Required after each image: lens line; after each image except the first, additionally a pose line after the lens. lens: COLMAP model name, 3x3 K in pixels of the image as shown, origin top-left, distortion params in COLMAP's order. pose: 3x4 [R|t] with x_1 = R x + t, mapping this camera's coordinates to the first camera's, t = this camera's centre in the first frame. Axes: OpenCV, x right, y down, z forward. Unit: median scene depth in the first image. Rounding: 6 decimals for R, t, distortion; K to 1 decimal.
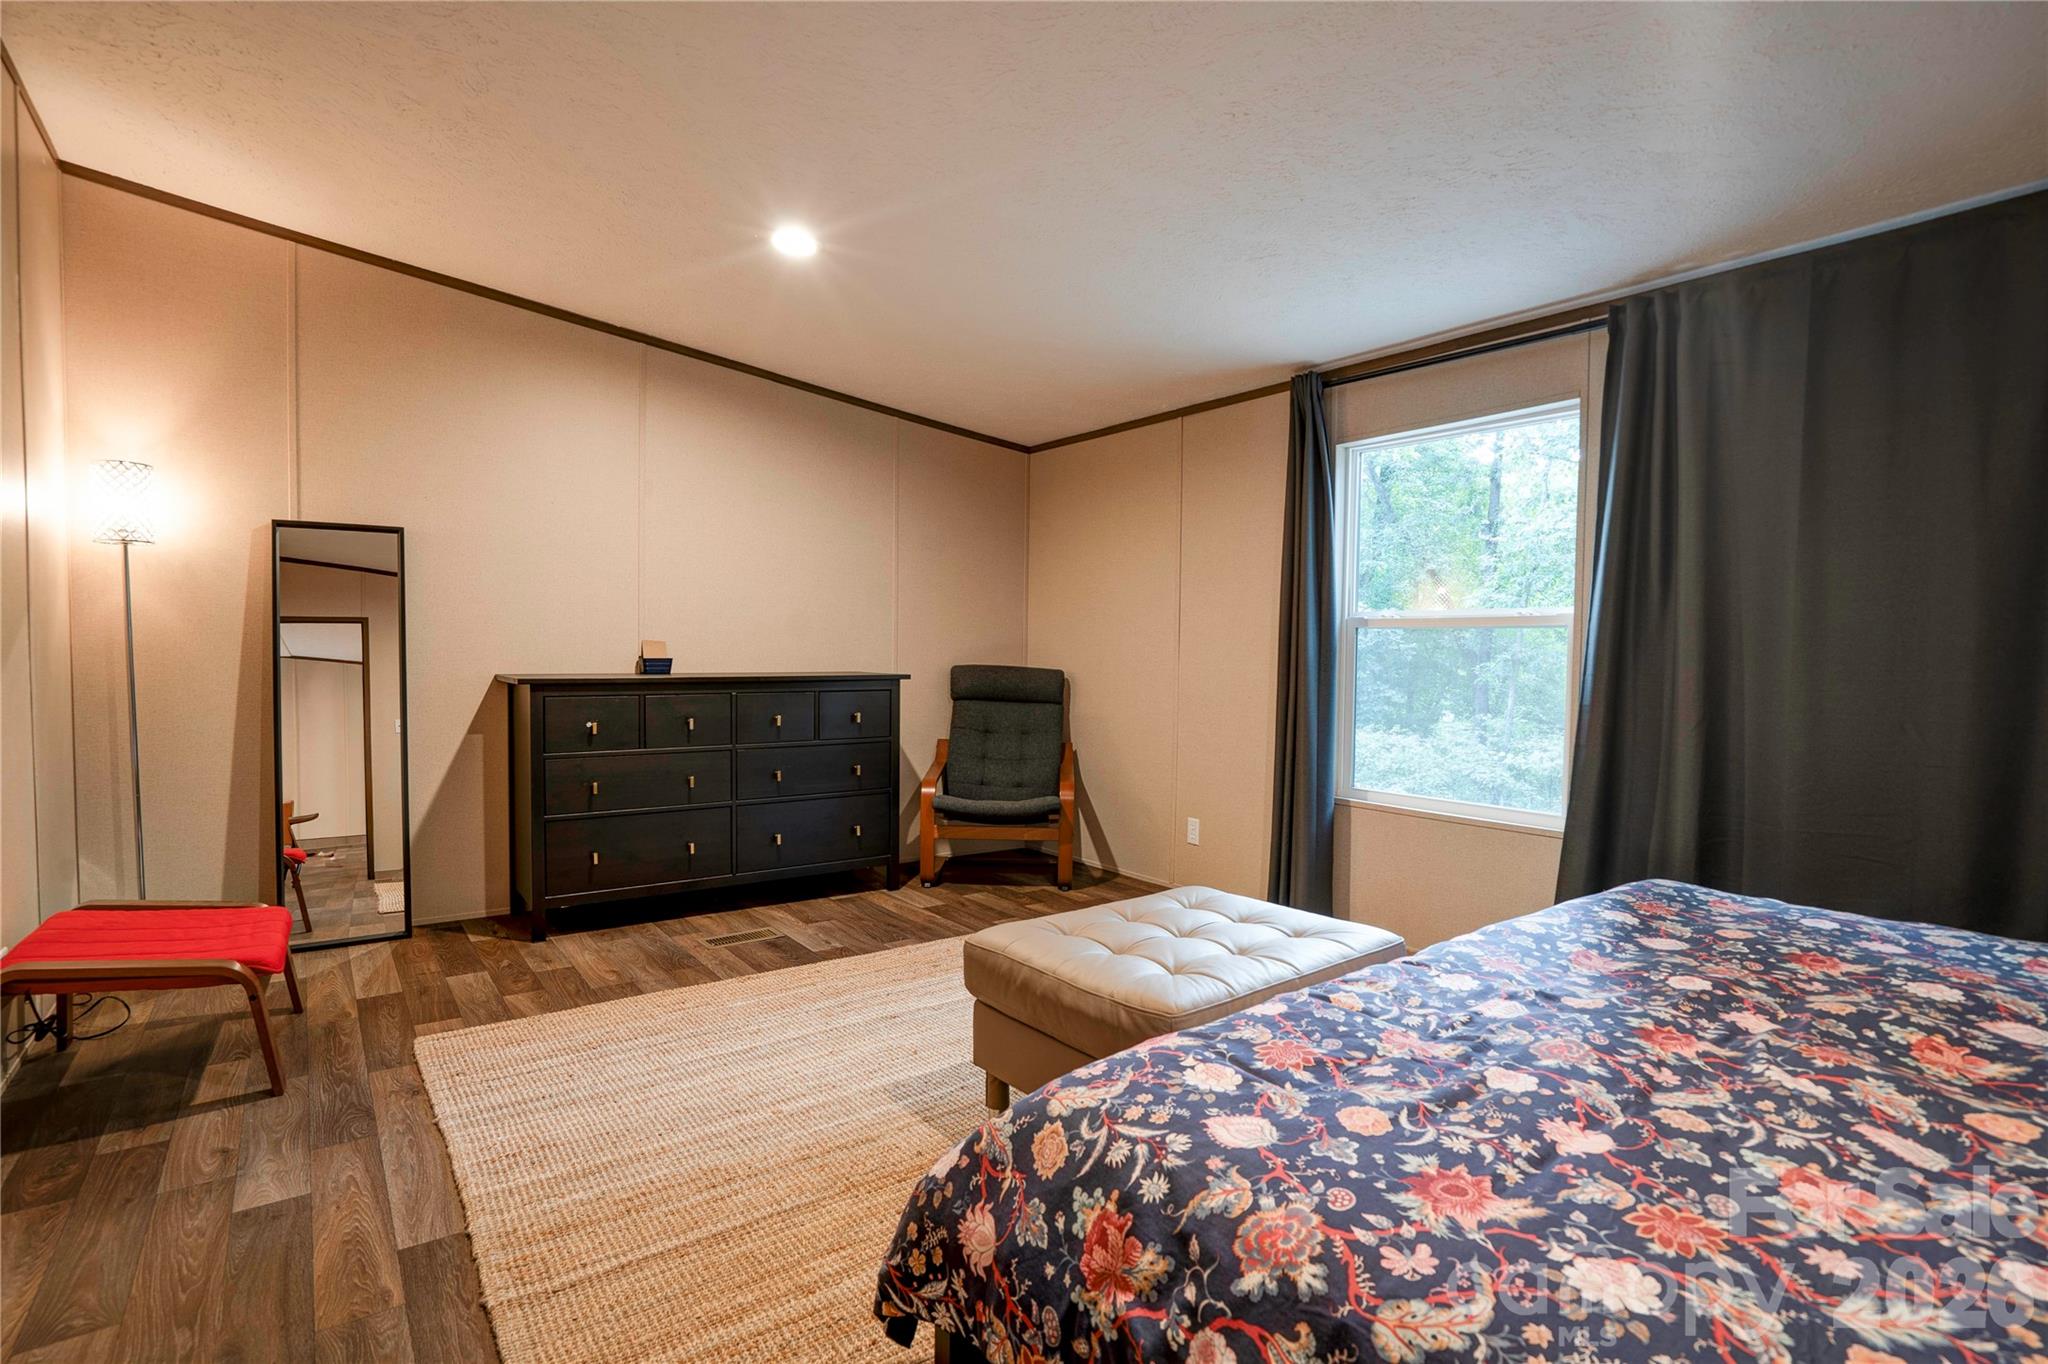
lens RADIAL K [[1005.8, 0, 1012.1], [0, 1005.8, 681.6], [0, 0, 1]] dist [-0.056381, 0.027440]
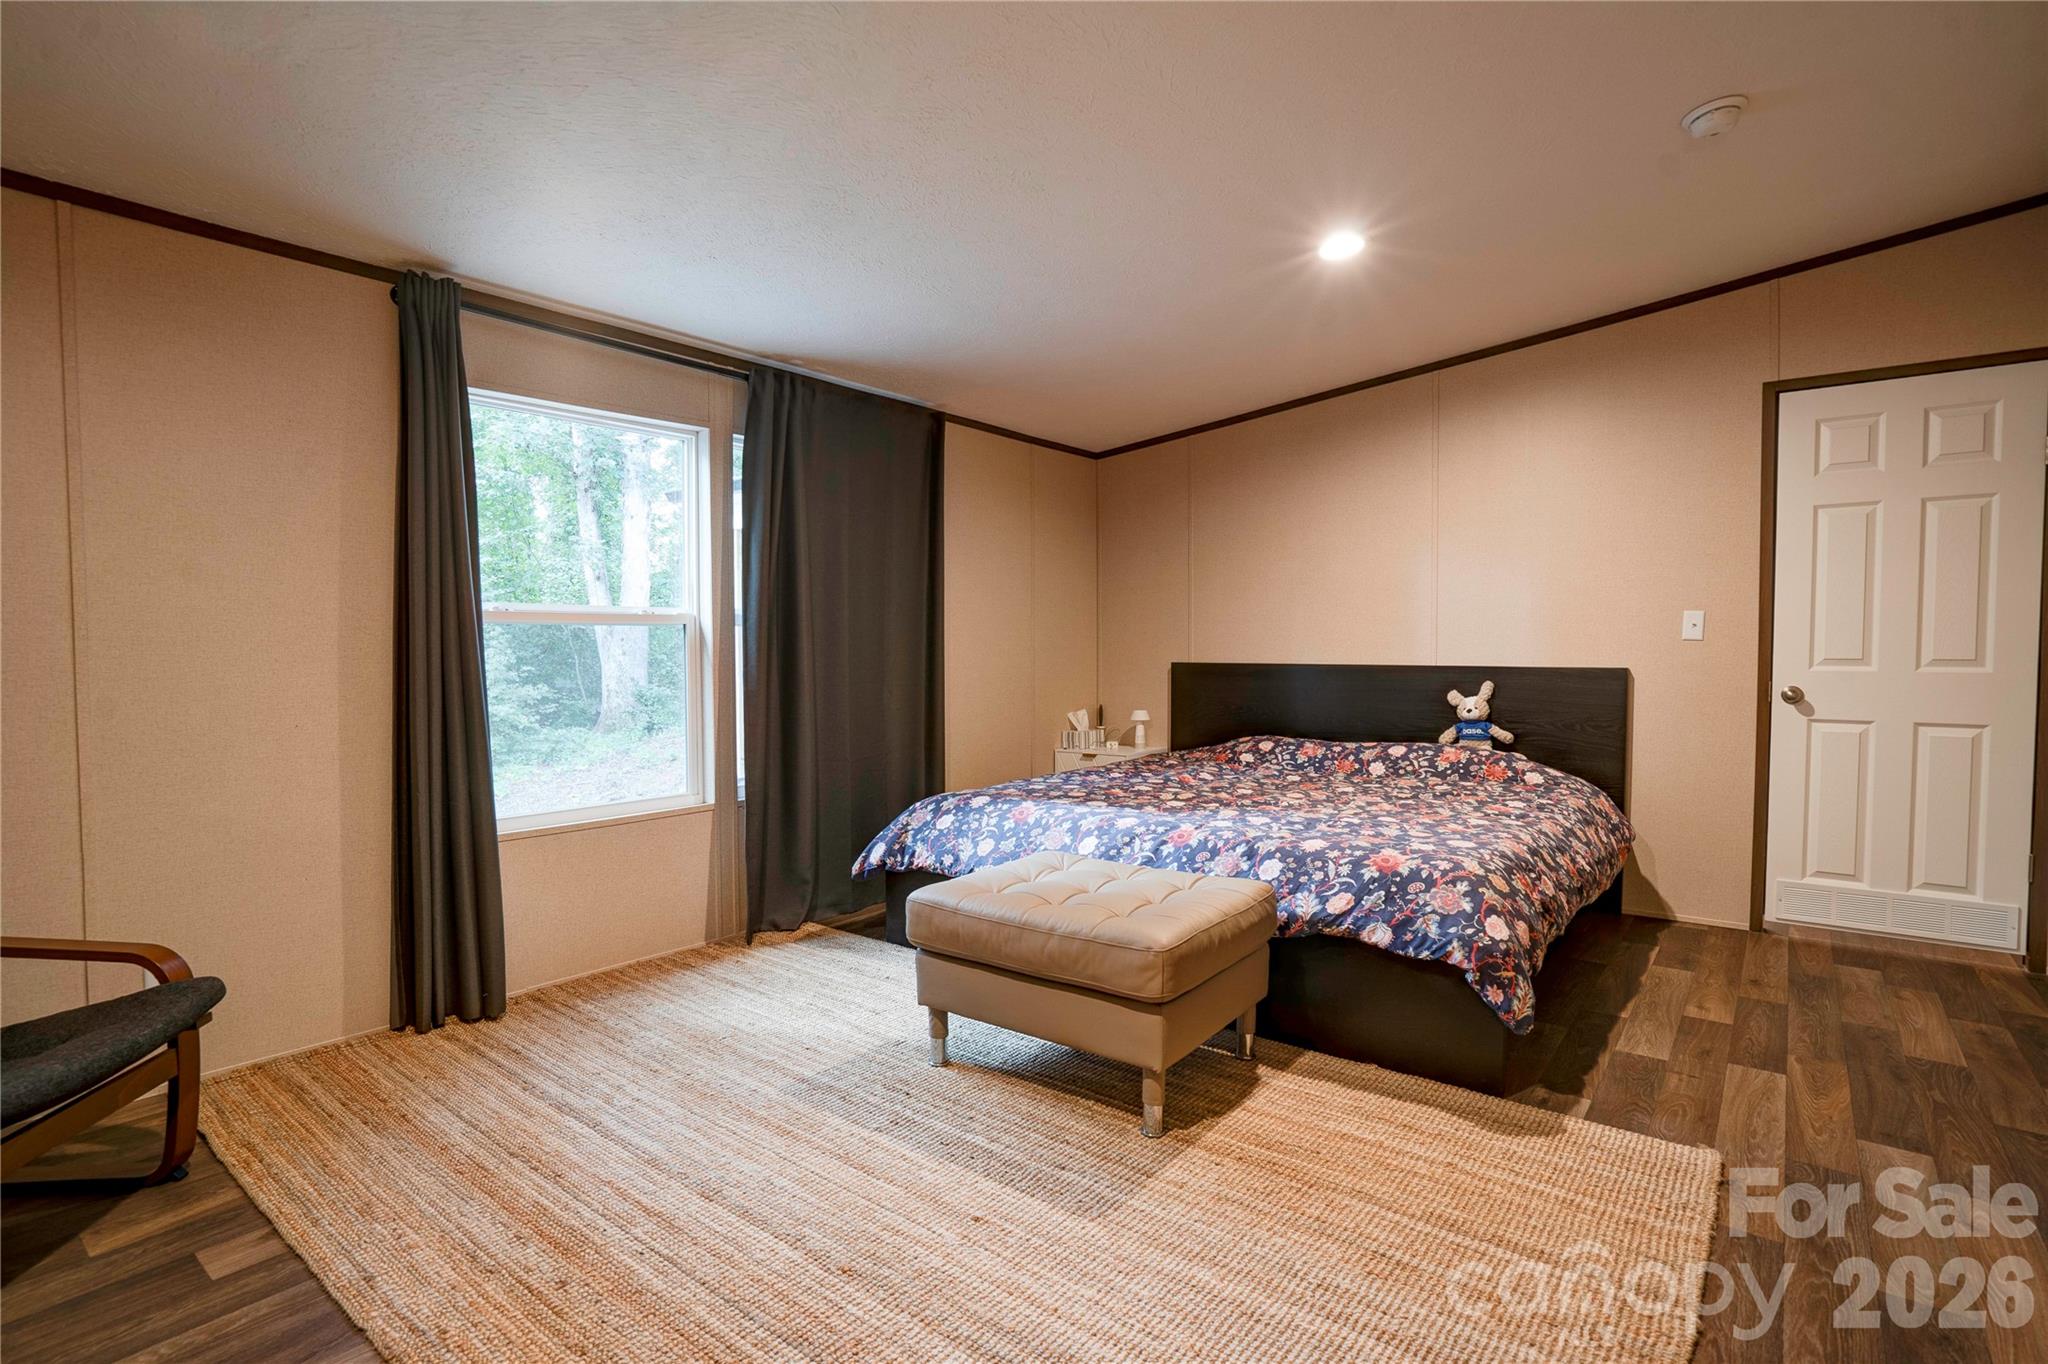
lens RADIAL K [[1005.8, 0, 1012.1], [0, 1005.8, 681.6], [0, 0, 1]] dist [-0.056381, 0.027440]
pose [[-0.268366, -0.043980, 0.962313, -0.535633], [0.032964, 0.997953, 0.054802, -0.035287], [-0.962753, 0.046429, -0.266367, 0.797142]]
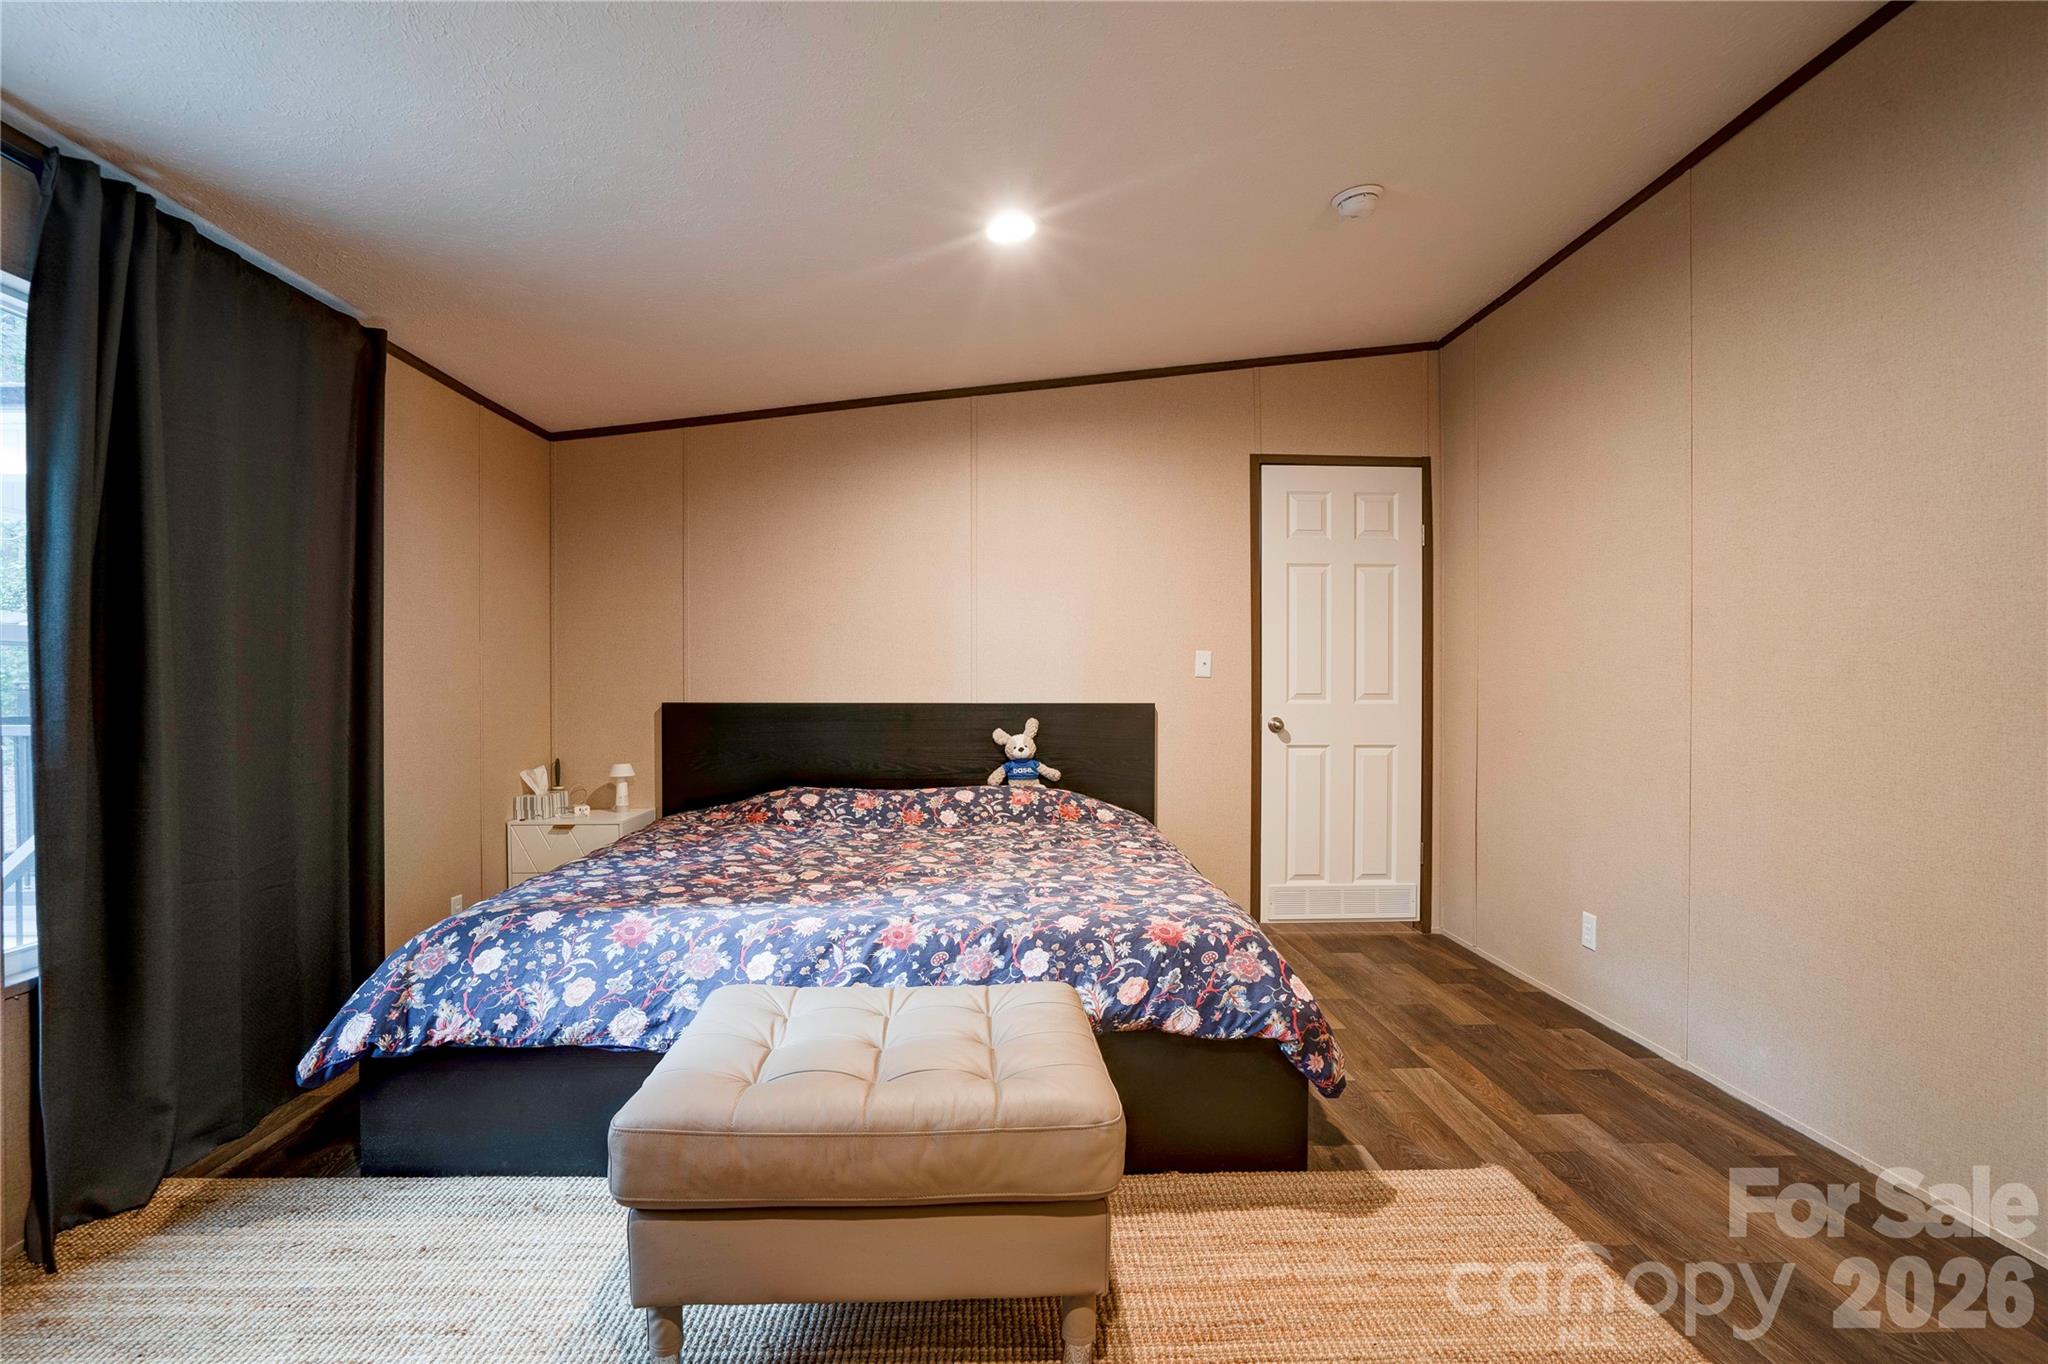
lens RADIAL K [[1005.8, 0, 1012.1], [0, 1005.8, 681.6], [0, 0, 1]] dist [-0.056381, 0.027440]
pose [[-0.824295, -0.011320, 0.566047, -0.211010], [0.010824, 0.999302, 0.035748, -0.037544], [-0.566056, 0.035594, -0.823598, 0.911548]]
